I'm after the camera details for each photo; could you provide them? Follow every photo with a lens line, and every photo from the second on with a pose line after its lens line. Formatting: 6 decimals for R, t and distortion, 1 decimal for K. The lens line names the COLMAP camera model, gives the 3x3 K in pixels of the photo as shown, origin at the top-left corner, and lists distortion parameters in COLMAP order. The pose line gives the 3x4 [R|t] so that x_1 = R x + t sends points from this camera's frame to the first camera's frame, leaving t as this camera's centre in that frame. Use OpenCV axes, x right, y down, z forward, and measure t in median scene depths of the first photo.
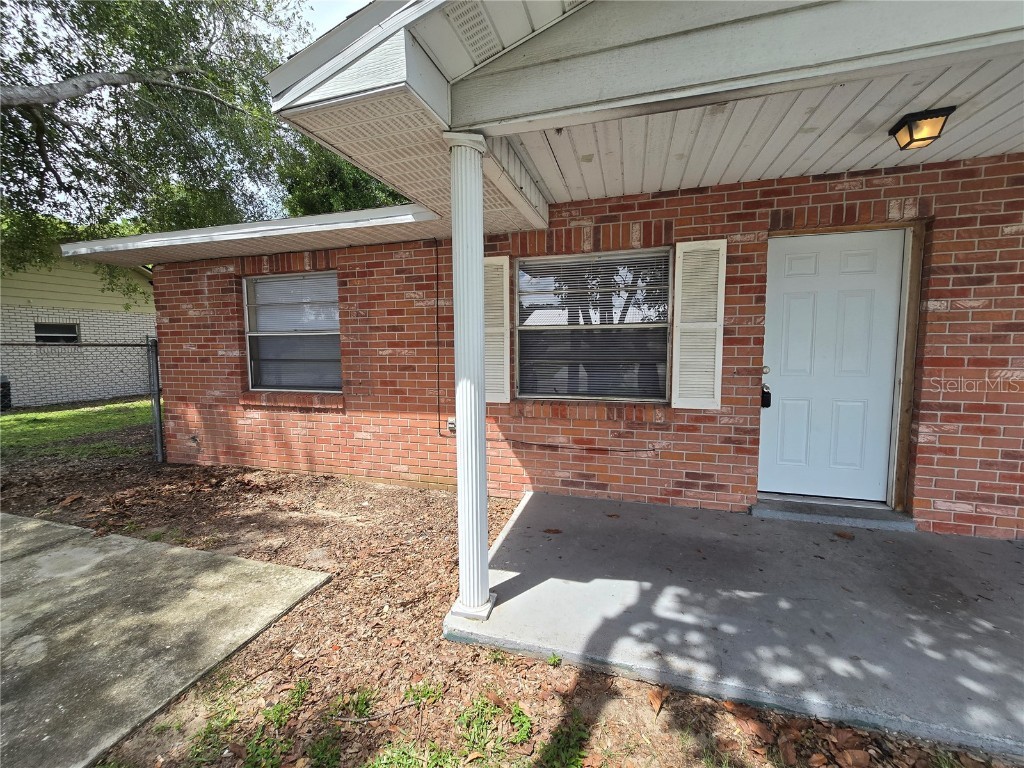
lens RADIAL K [[416.6, 0, 512.0], [0, 416.6, 384.0], [0, 0, 1]] dist [-0.001751, 0.000334]
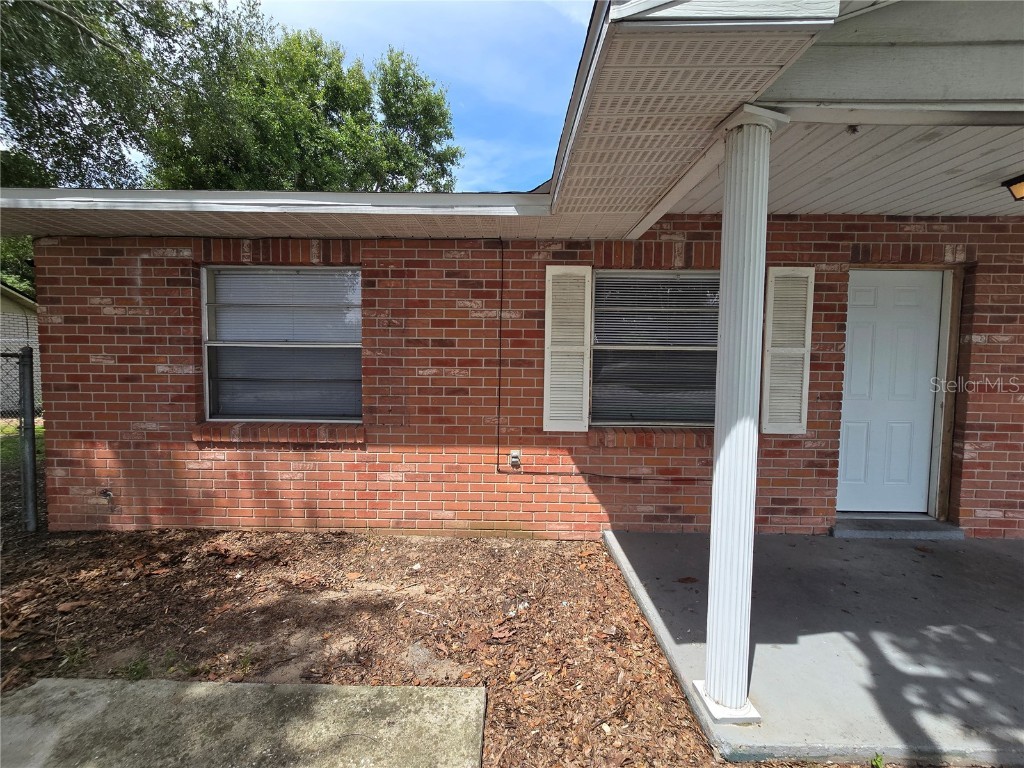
lens RADIAL K [[416.6, 0, 512.0], [0, 416.6, 384.0], [0, 0, 1]] dist [-0.001751, 0.000334]
pose [[0.960380, 0.001683, 0.278689, -0.413492], [0.007151, 0.999504, -0.030679, -0.029787], [-0.278603, 0.031456, 0.959891, 0.199371]]
